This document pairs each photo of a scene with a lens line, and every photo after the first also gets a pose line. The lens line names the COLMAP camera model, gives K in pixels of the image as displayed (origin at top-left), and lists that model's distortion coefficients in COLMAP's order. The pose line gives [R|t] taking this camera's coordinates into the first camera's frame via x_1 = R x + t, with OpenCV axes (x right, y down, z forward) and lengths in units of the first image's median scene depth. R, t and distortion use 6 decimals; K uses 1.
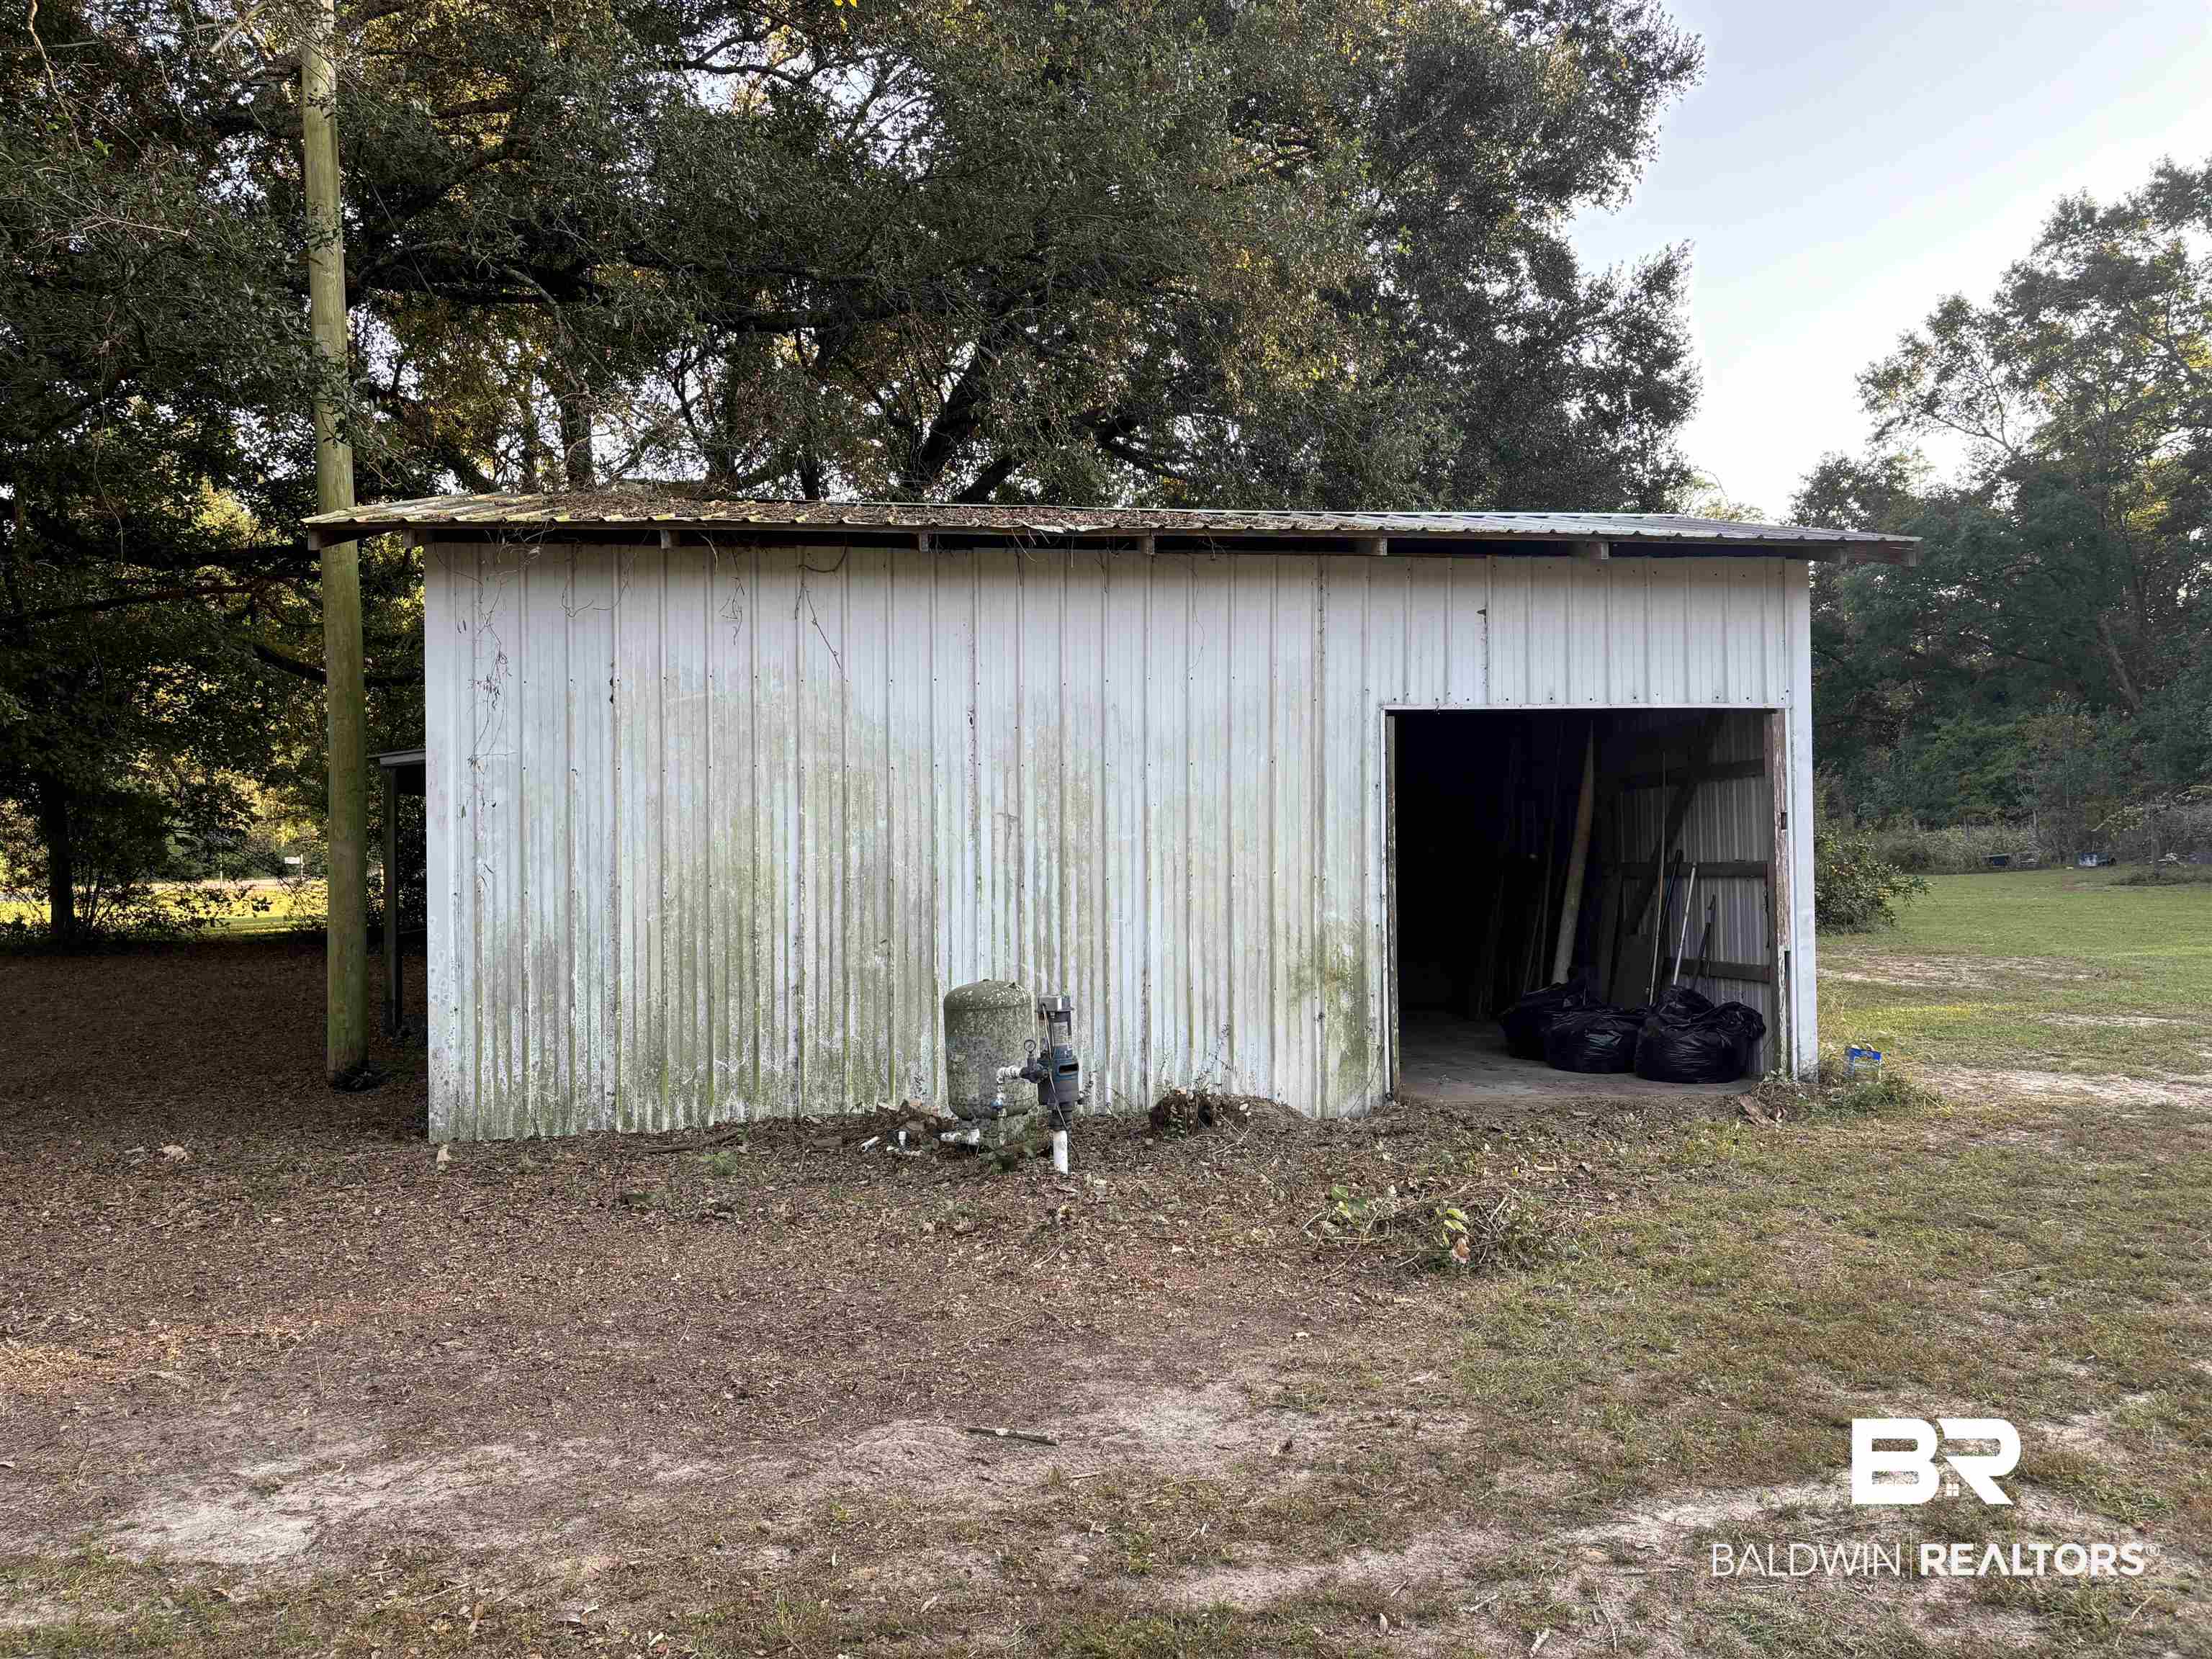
lens RADIAL K [[1652.8, 0, 1107.3], [0, 1652.8, 829.7], [0, 0, 1]] dist [0.044329, -0.055753]
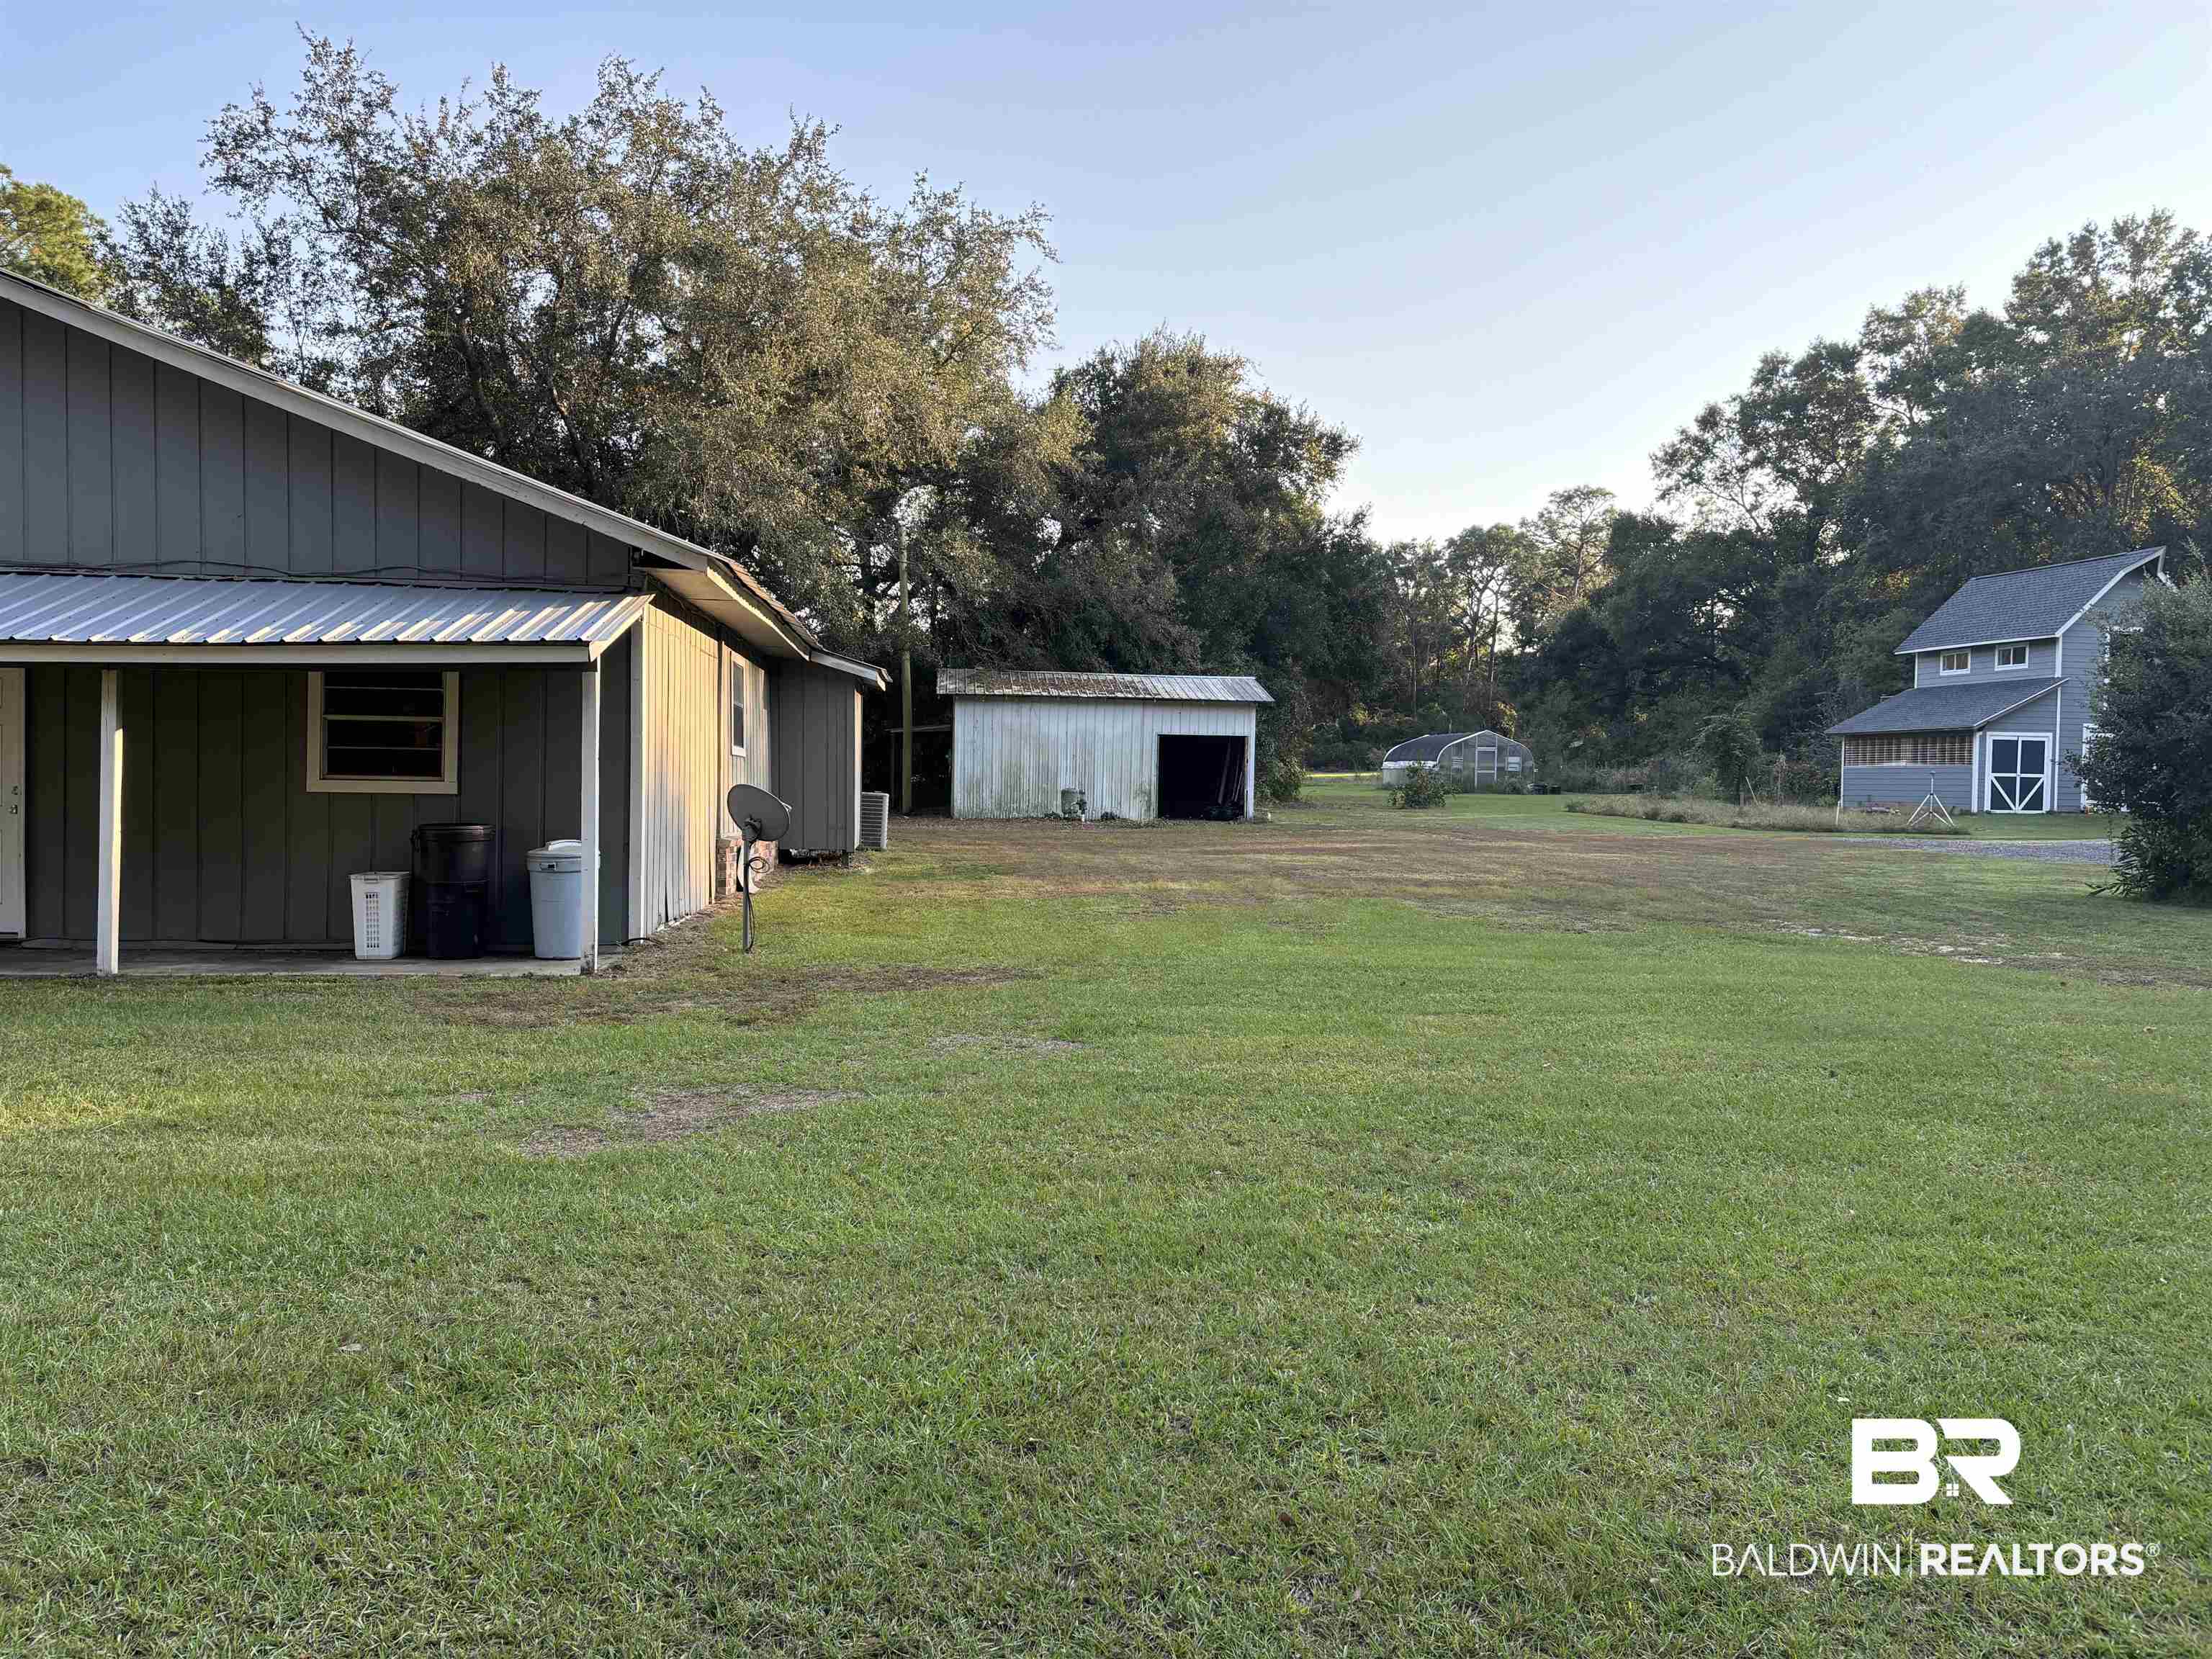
lens RADIAL K [[1652.8, 0, 1108.0], [0, 1652.8, 826.1], [0, 0, 1]] dist [0.044329, -0.055753]
pose [[0.999425, 0.031640, -0.012221, 0.096694], [-0.031066, 0.998522, 0.044601, -0.018174], [0.013614, -0.044196, 0.998930, -3.554349]]
